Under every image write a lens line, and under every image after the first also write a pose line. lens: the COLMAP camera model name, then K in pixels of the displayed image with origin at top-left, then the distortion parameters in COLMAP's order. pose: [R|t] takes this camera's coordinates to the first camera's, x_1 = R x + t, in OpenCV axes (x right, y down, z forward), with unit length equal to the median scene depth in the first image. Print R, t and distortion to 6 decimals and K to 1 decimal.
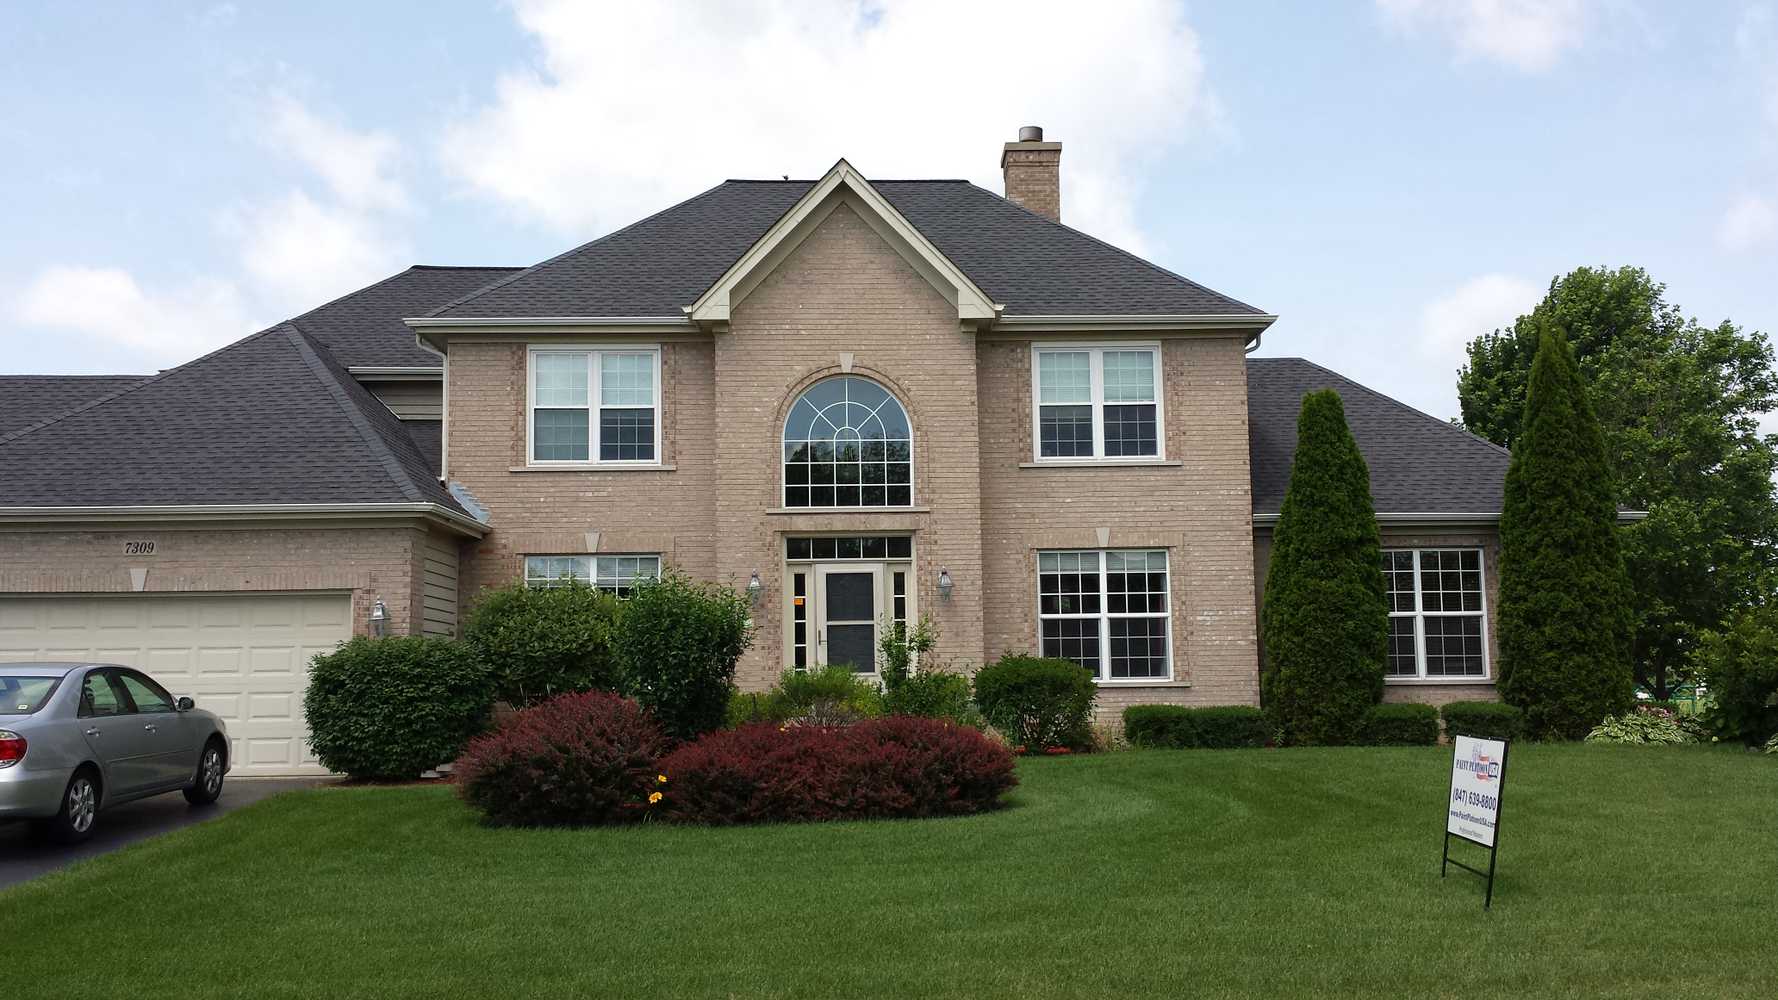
lens RADIAL K [[1650.5, 0, 904.7], [0, 1650.5, 515.3], [0, 0, 1]] dist [0.044539, 0.000000]
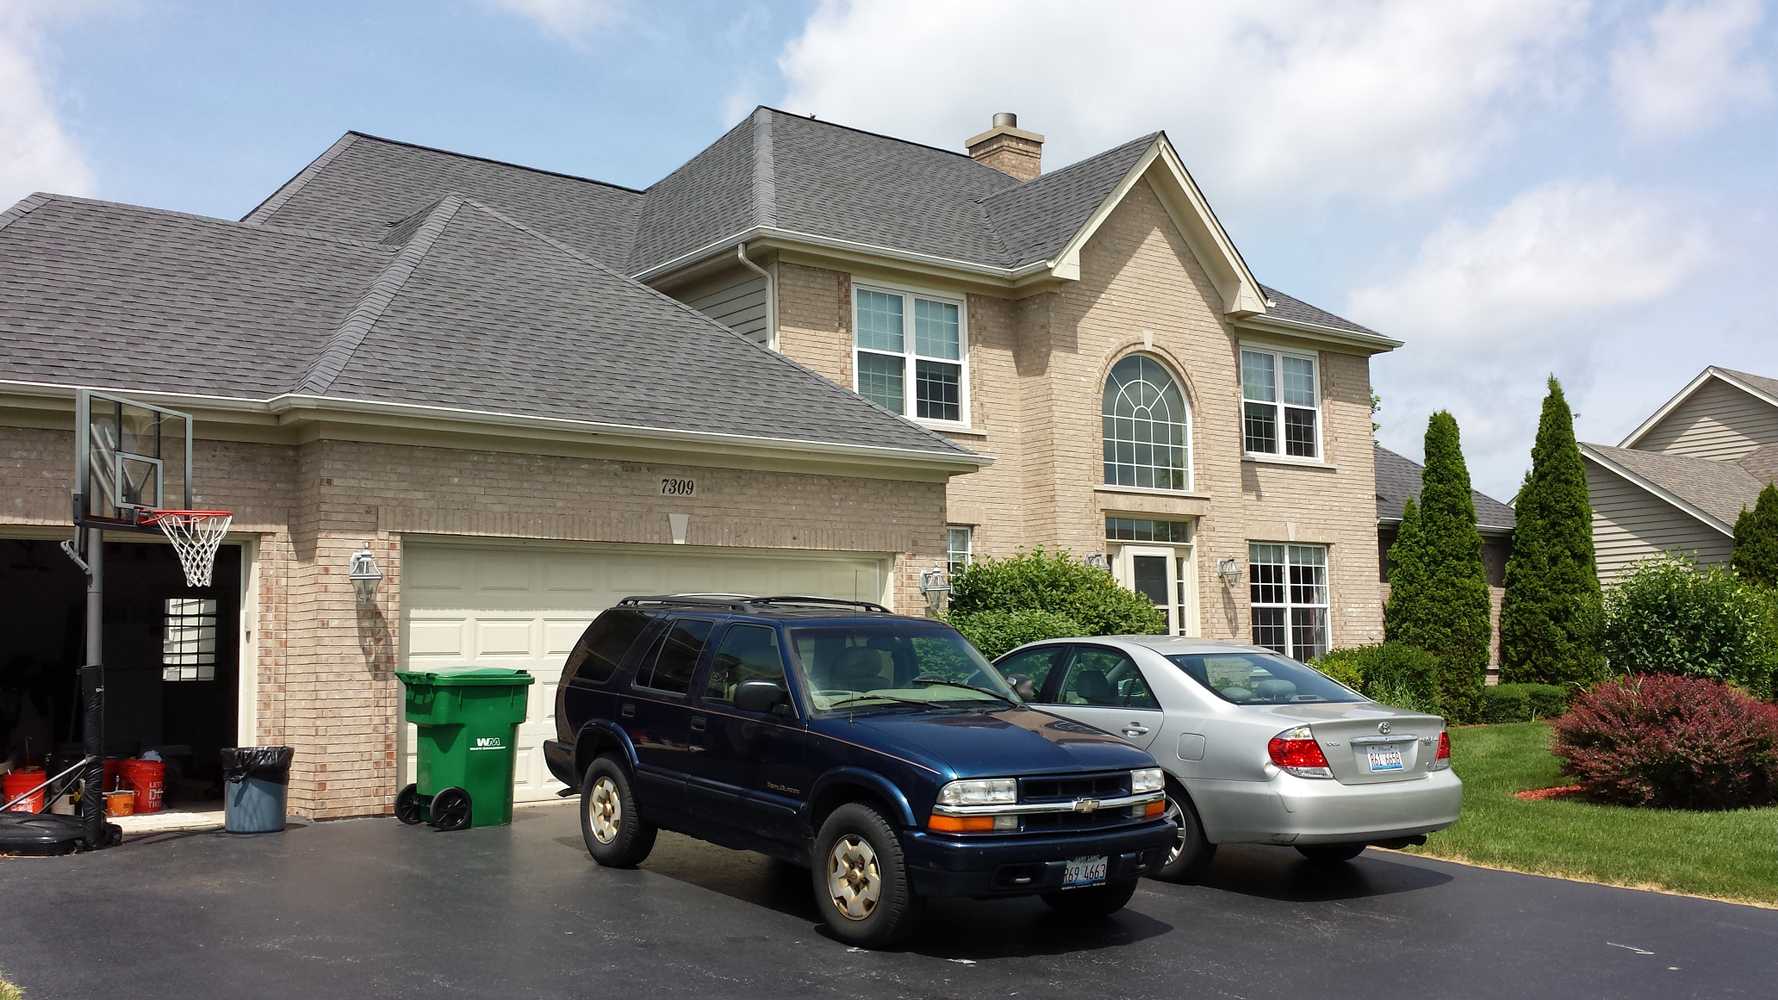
lens RADIAL K [[1650.5, 0, 886.7], [0, 1650.5, 545.0], [0, 0, 1]] dist [0.044539, 0.000000]
pose [[0.813190, 0.044881, 0.580265, -0.720849], [-0.059145, 0.998233, 0.005677, 0.031740], [-0.578985, -0.038936, 0.814408, 0.287576]]
